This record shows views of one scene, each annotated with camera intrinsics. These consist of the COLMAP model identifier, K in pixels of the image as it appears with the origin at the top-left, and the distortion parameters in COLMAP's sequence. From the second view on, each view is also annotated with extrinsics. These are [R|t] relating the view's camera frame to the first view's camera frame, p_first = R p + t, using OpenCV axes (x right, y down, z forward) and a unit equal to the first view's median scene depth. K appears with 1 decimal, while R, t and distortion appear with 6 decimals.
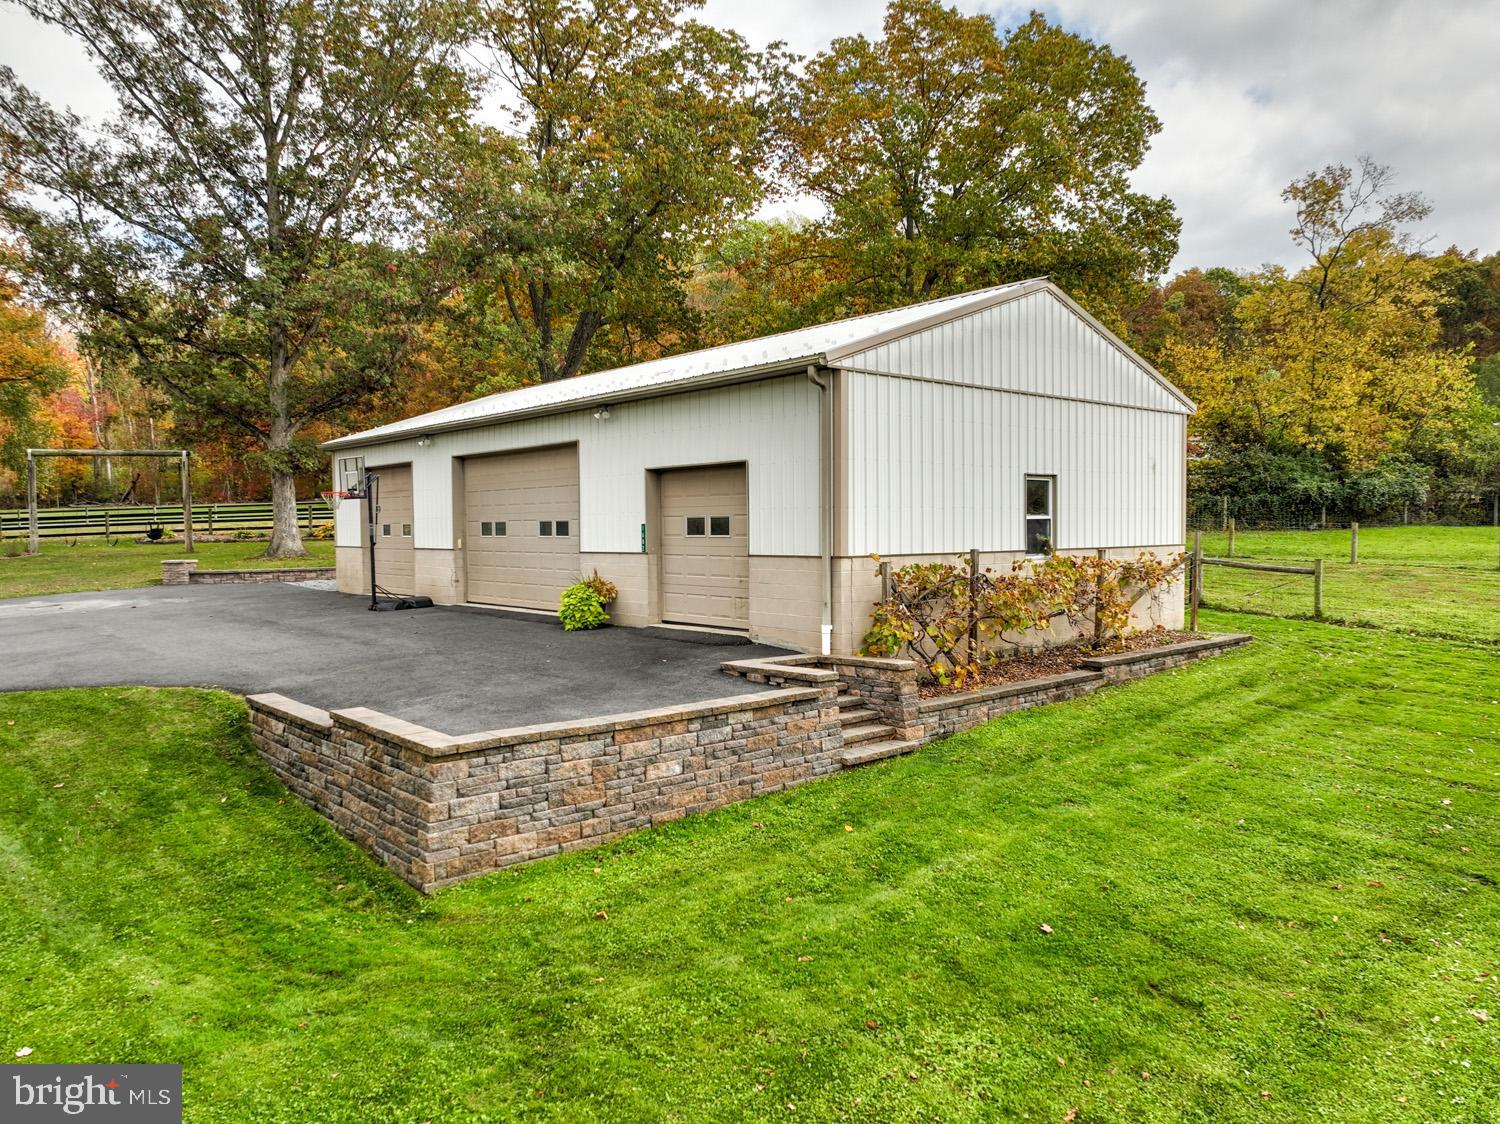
lens RADIAL K [[1053.0, 0, 754.6], [0, 1053.0, 565.0], [0, 0, 1]] dist [0.006861, 0.003847]
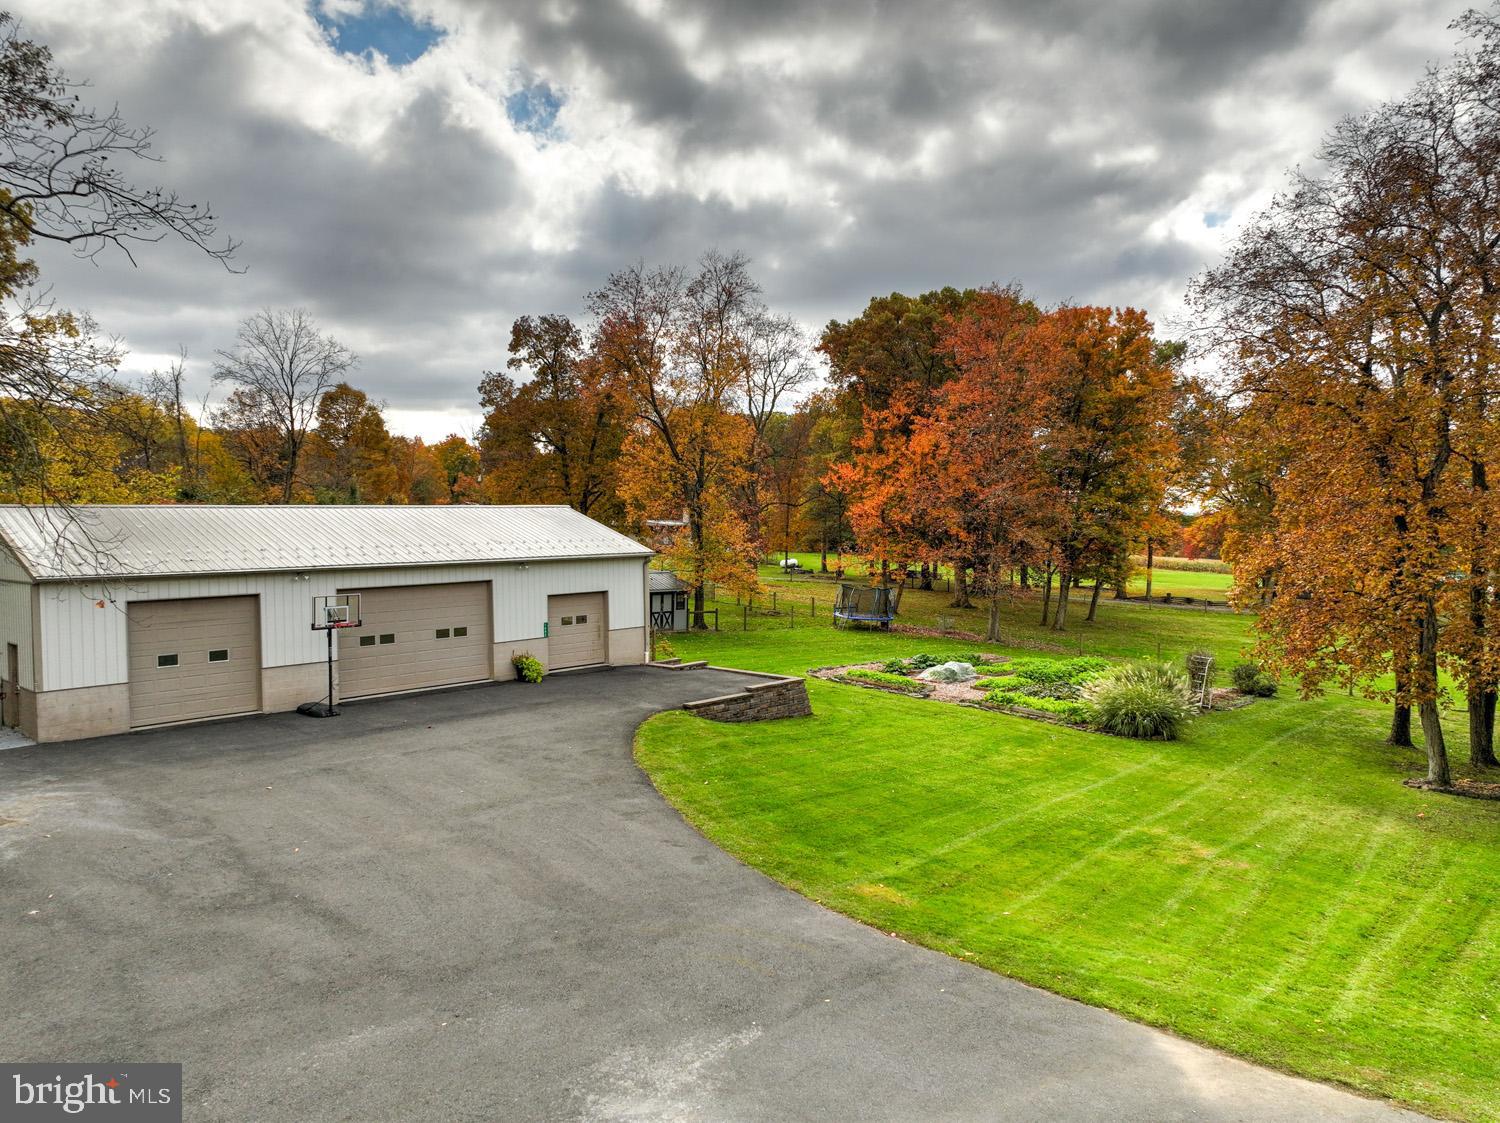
lens RADIAL K [[1053.0, 0, 754.6], [0, 1053.0, 564.5], [0, 0, 1]] dist [0.006861, 0.003847]
pose [[-0.089500, -0.033345, 0.995429, -0.913736], [0.049817, 0.998039, 0.037911, -0.088219], [-0.994740, 0.052982, -0.087663, 0.334928]]
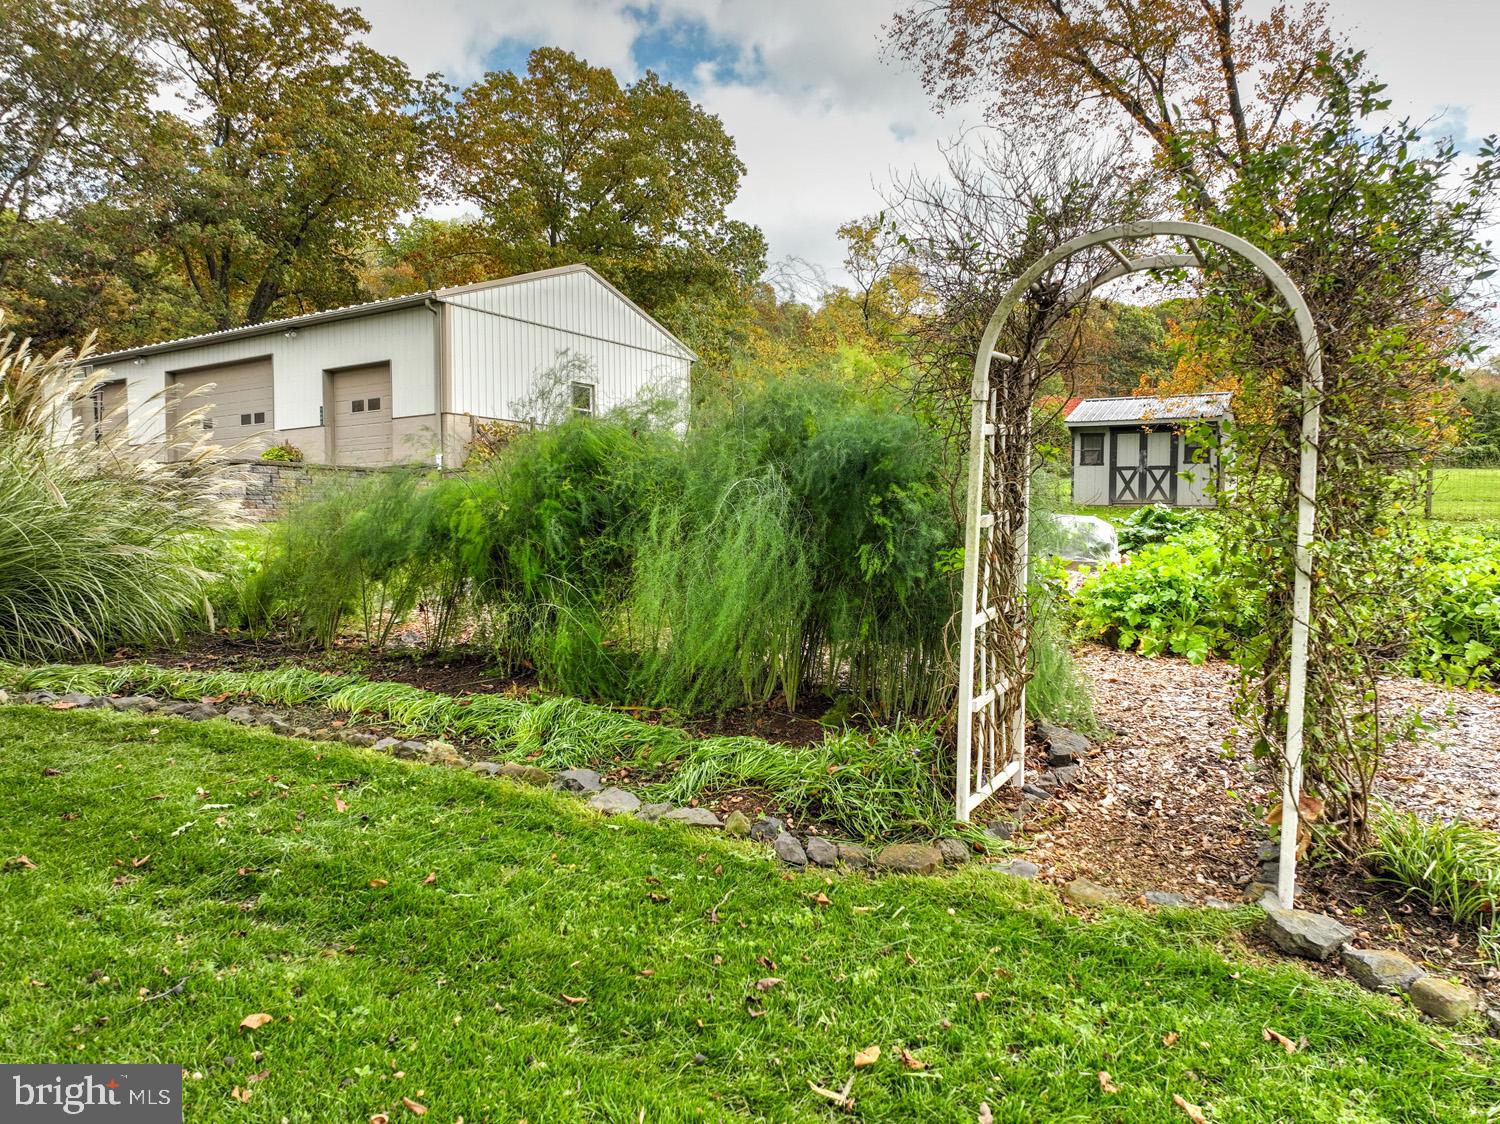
lens RADIAL K [[1064.8, 0, 750.0], [0, 1064.8, 562.0], [0, 0, 1]] dist [-0.026449, 0.085105]
pose [[0.960427, -0.006152, 0.278465, 0.025523], [0.011006, 0.999813, -0.015873, 0.092990], [-0.278315, 0.018310, 0.960315, -0.272952]]
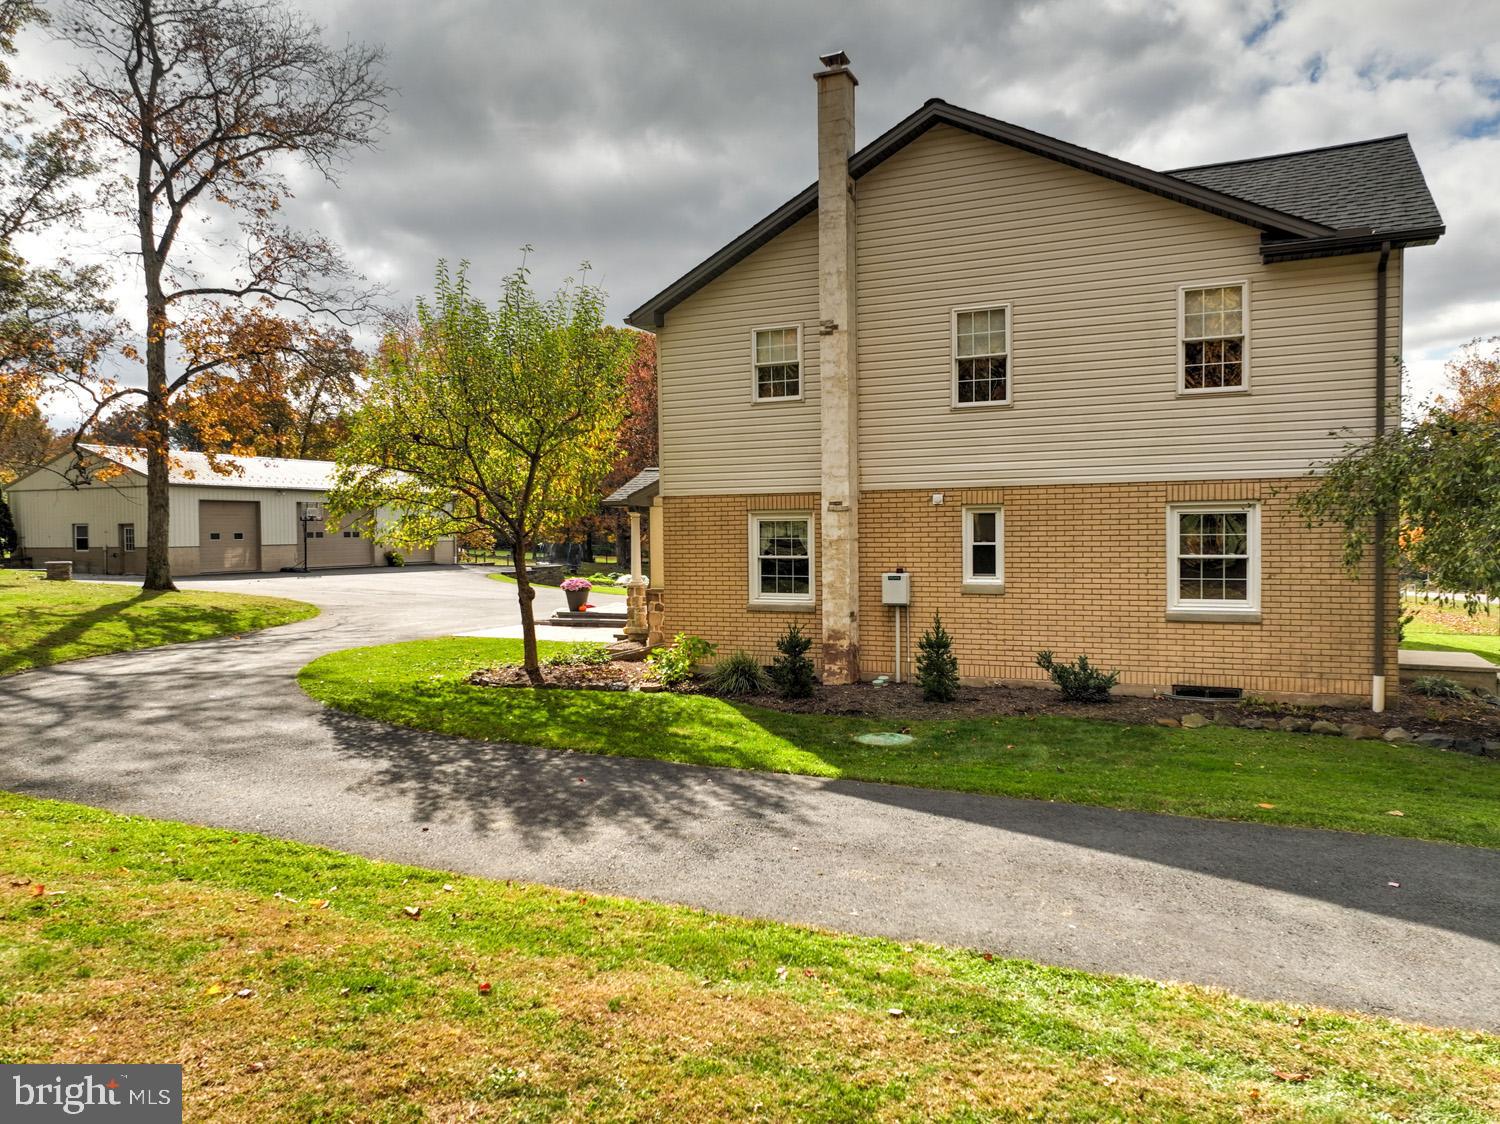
lens RADIAL K [[1053.0, 0, 754.6], [0, 1053.0, 565.0], [0, 0, 1]] dist [0.006861, 0.003847]
pose [[-0.427547, -0.015844, 0.903854, -1.508433], [0.050783, 0.997847, 0.041513, -0.008474], [-0.902566, 0.063650, -0.425822, 0.606424]]
